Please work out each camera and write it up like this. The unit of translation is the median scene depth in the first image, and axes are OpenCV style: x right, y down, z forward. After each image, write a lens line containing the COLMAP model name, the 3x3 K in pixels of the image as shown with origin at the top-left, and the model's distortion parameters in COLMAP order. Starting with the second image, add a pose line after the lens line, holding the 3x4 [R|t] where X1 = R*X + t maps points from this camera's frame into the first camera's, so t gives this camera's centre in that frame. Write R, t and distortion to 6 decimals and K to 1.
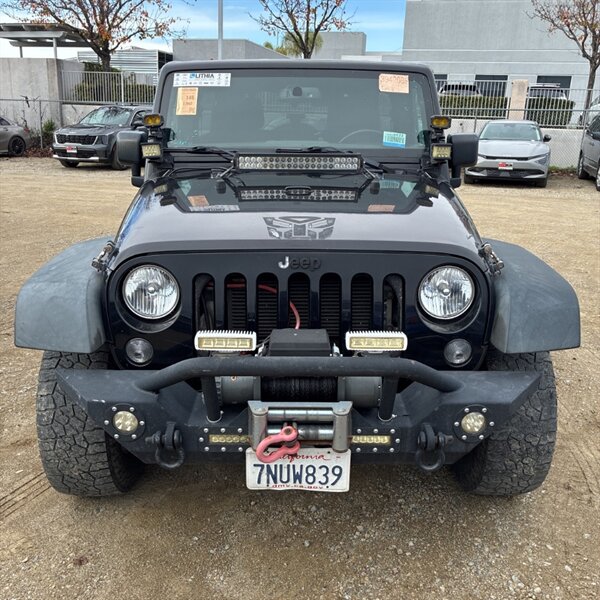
lens RADIAL K [[609.9, 0, 300.0], [0, 609.9, 300.0], [0, 0, 1]] dist [0.013540, -0.013789]
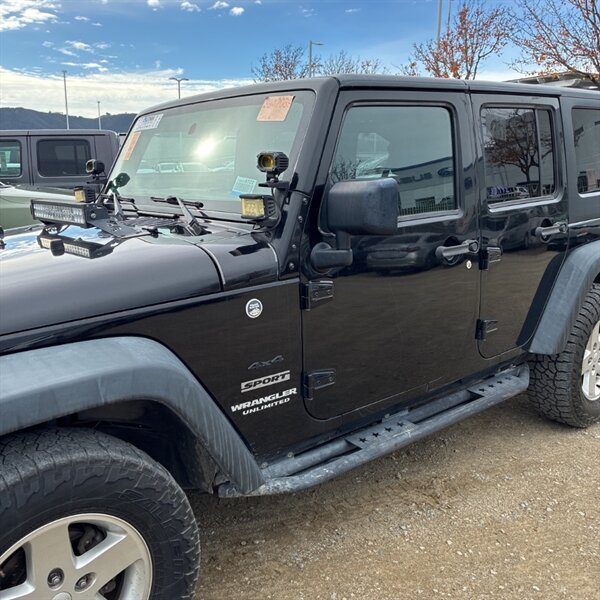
lens RADIAL K [[608.6, 0, 300.0], [0, 608.6, 300.0], [0, 0, 1]] dist [0.016309, 0.005822]
pose [[0.642257, 0.144444, -0.752756, 1.225034], [-0.201950, 0.979271, 0.015604, -0.264768], [0.739406, 0.141997, 0.658115, 0.999932]]
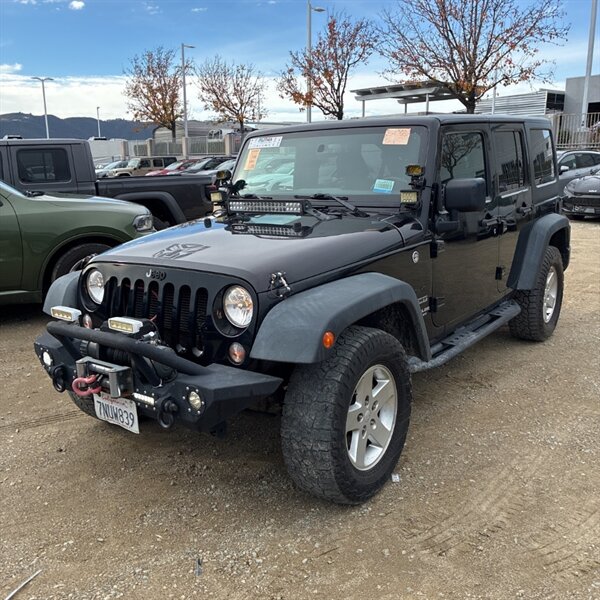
lens RADIAL K [[609.9, 0, 300.0], [0, 609.9, 300.0], [0, 0, 1]] dist [0.013540, -0.013789]
pose [[0.800671, 0.096862, -0.591222, 1.183275], [-0.135150, 0.990608, -0.020734, -0.017881], [0.583661, 0.096505, 0.806242, 0.037776]]
